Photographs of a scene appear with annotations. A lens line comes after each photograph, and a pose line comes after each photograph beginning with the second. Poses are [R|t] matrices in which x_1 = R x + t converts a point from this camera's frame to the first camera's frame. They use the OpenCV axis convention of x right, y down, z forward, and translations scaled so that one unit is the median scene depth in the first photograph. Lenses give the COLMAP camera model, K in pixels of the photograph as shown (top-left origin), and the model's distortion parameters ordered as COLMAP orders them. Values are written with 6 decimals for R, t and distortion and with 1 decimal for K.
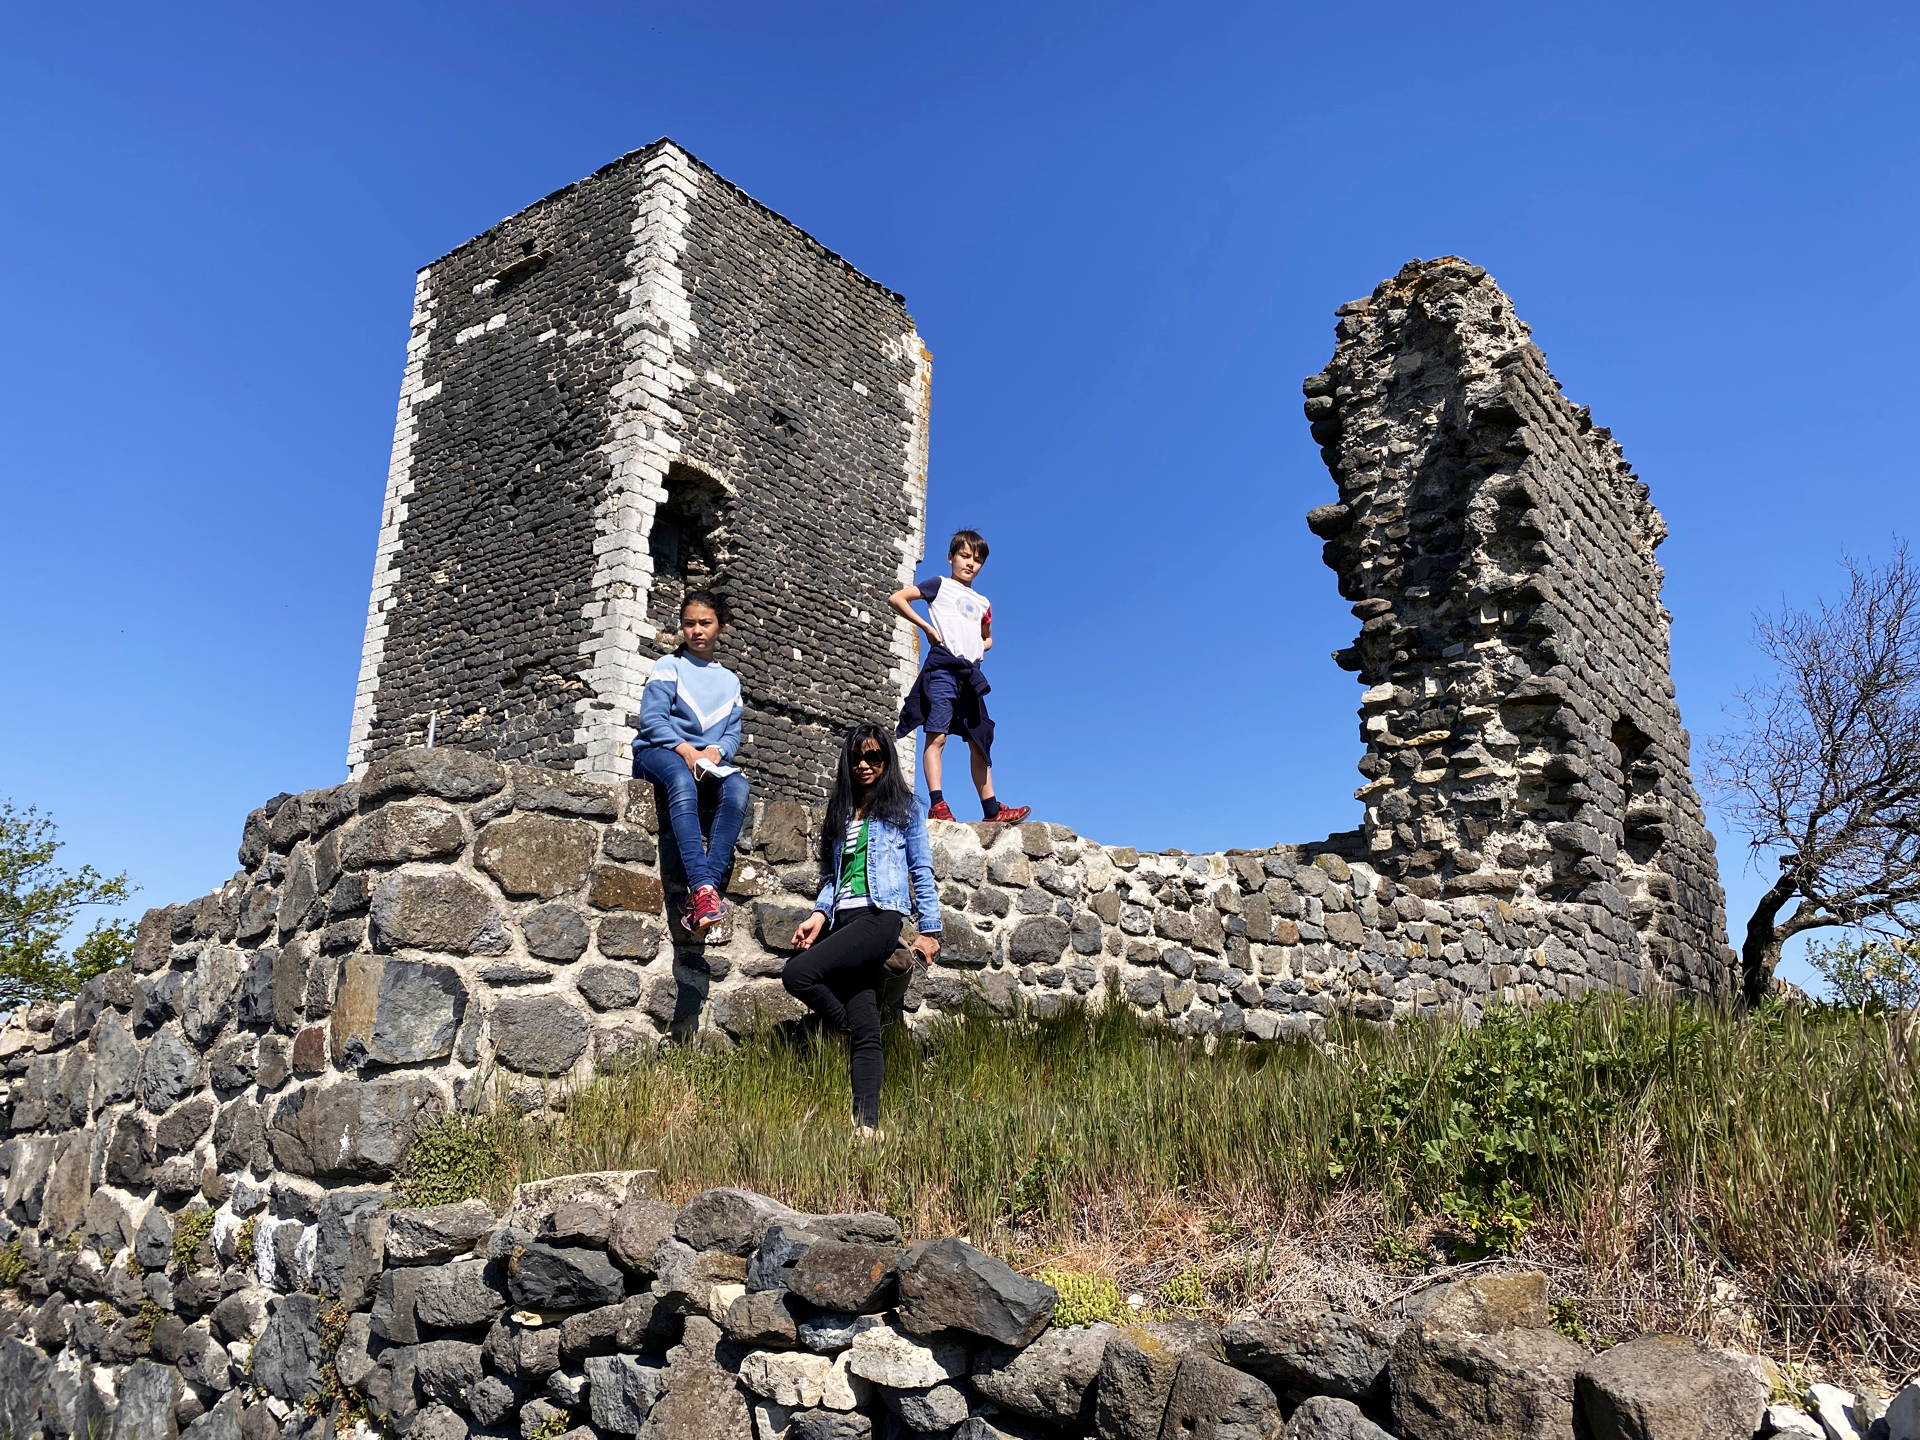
lens RADIAL K [[1483.4, 0, 970.3], [0, 1483.4, 713.0], [0, 0, 1]] dist [0.129196, -0.230612]
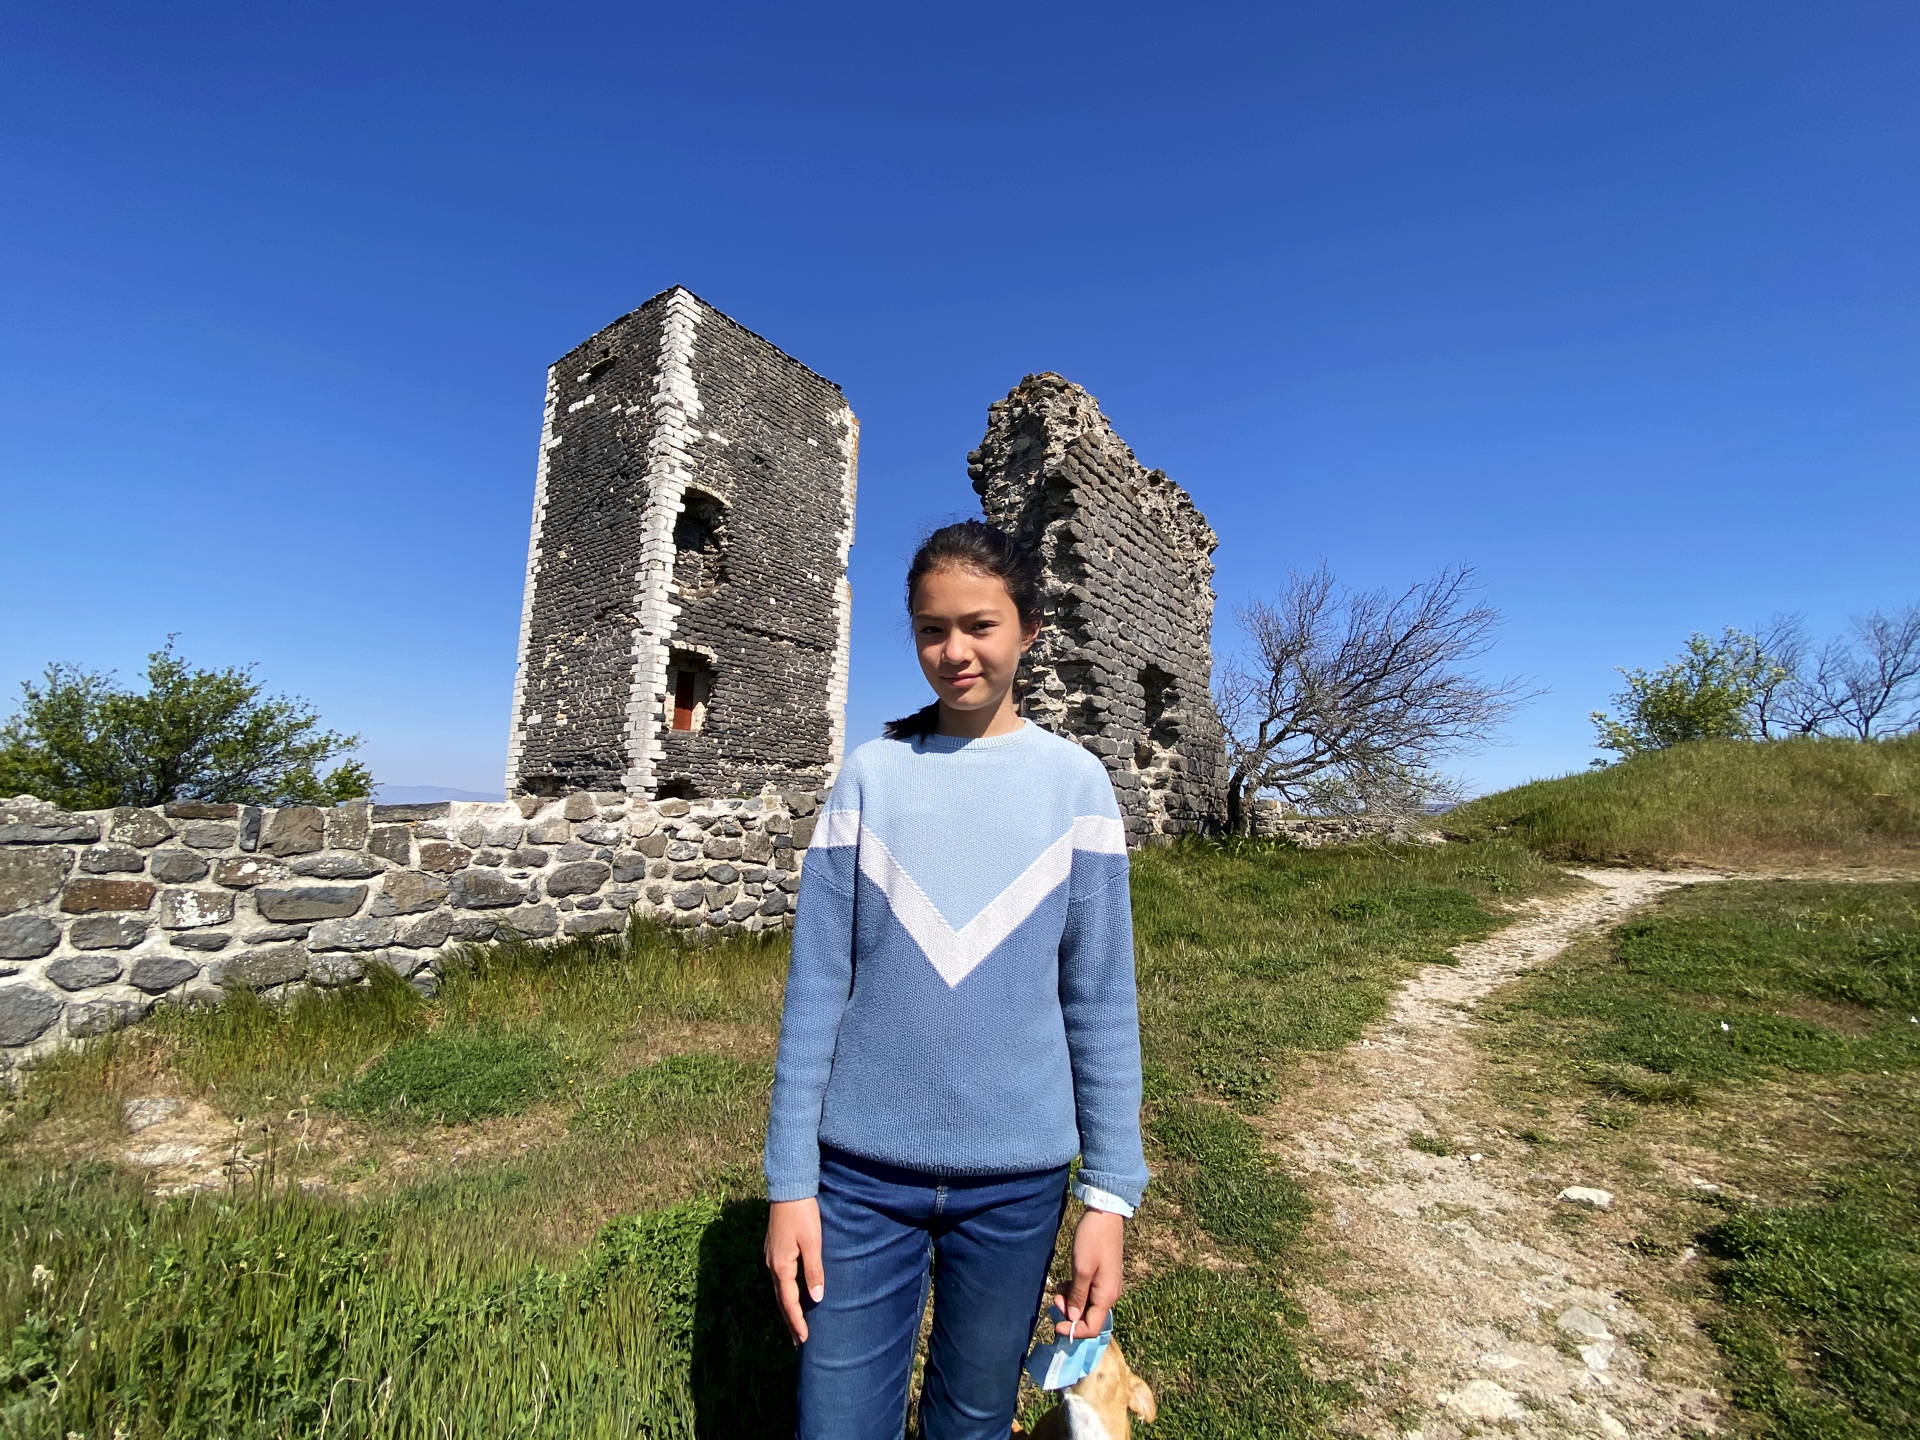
lens RADIAL K [[782.4, 0, 968.3], [0, 782.4, 719.5], [0, 0, 1]] dist [0.072289, -0.048842]
pose [[0.999820, -0.001422, 0.018917, 0.214362], [-0.001090, 0.991233, 0.132119, -0.052988], [-0.018939, -0.132115, 0.991053, 0.133422]]
